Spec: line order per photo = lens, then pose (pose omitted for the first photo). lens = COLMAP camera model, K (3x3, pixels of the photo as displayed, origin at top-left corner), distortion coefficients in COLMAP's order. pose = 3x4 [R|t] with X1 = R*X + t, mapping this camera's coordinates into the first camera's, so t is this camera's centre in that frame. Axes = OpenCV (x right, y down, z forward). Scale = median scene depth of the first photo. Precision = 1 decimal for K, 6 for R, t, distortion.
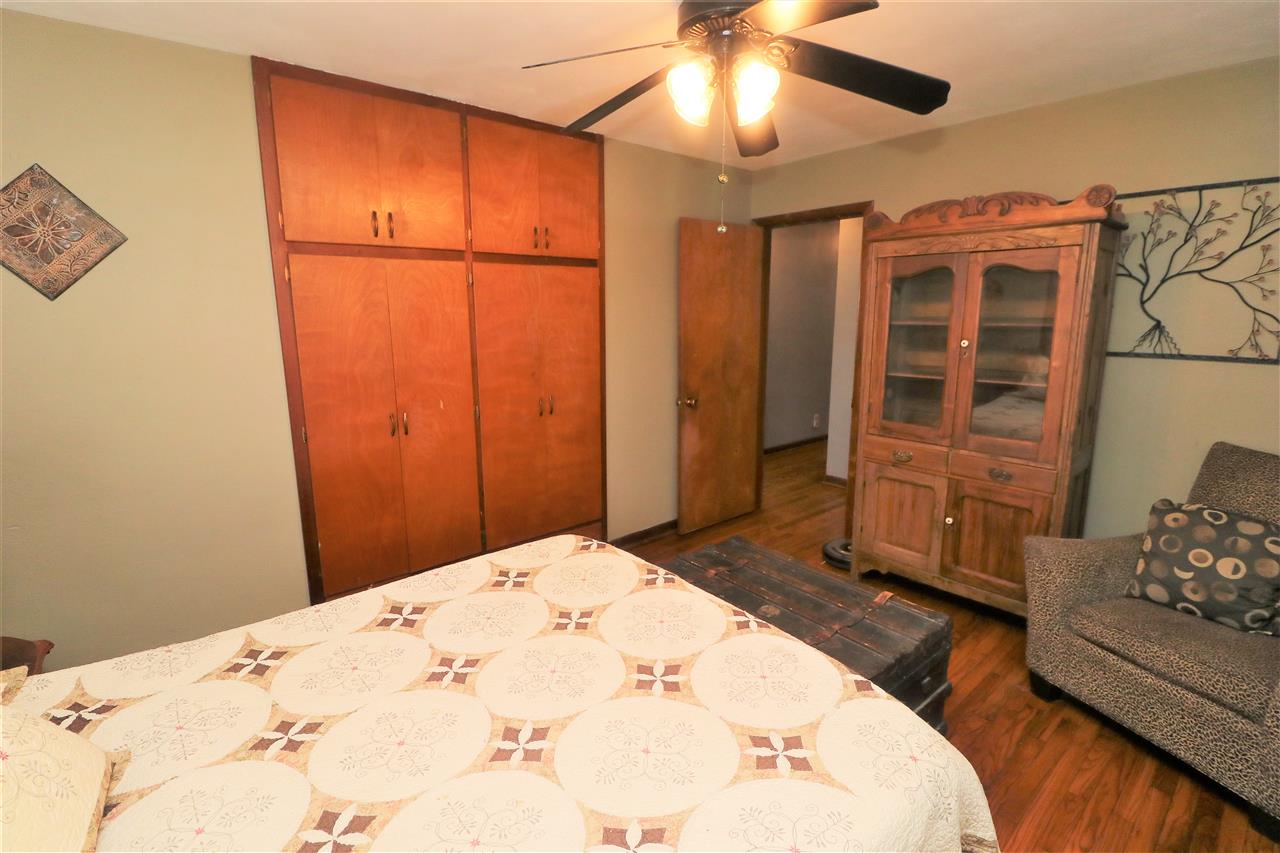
lens RADIAL K [[593.1, 0, 625.2], [0, 593.1, 414.0], [0, 0, 1]] dist [0.003134, -0.015527]
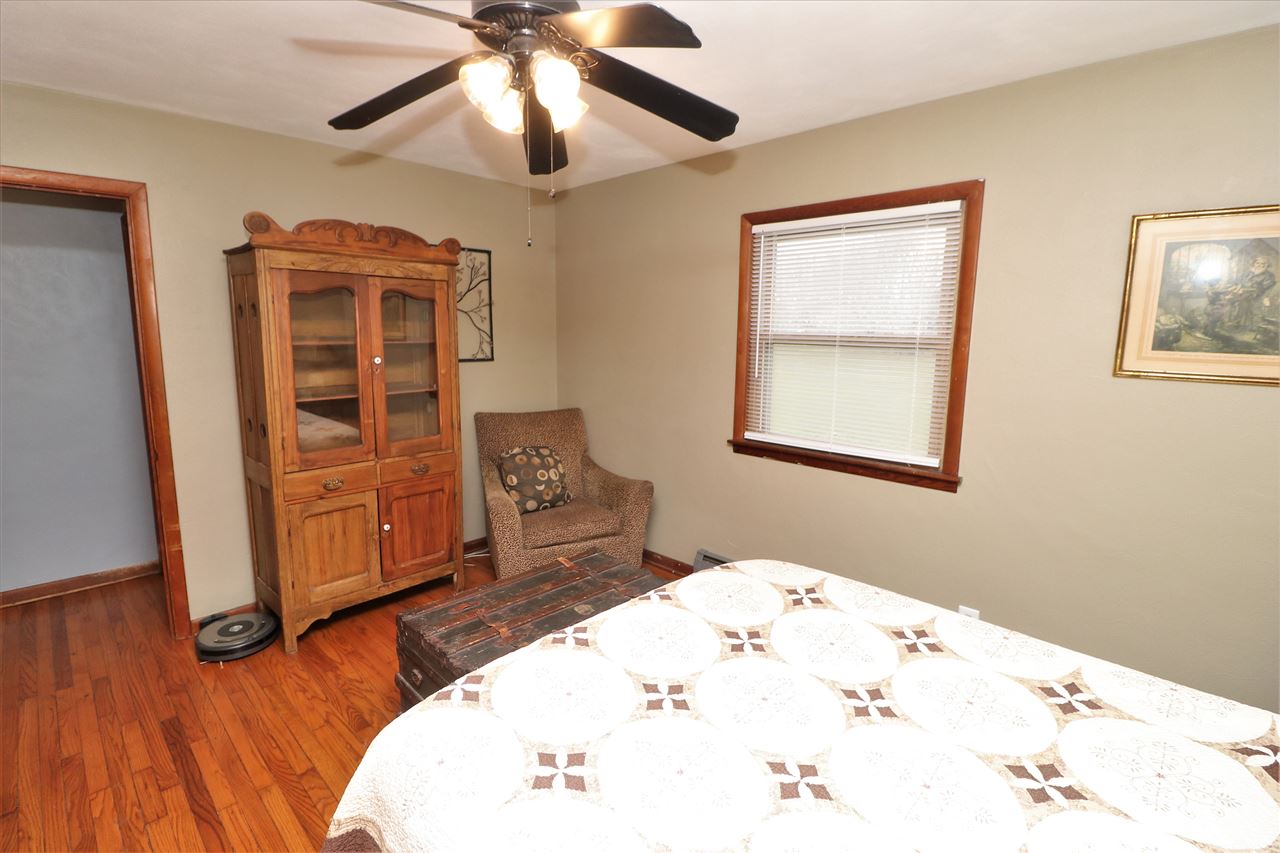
lens RADIAL K [[593.1, 0, 625.2], [0, 593.1, 414.0], [0, 0, 1]] dist [0.003134, -0.015527]
pose [[-0.112936, -0.136807, 0.984139, -0.553269], [0.165297, 0.974086, 0.154378, -0.118452], [-0.979756, 0.180111, -0.087396, 0.684083]]
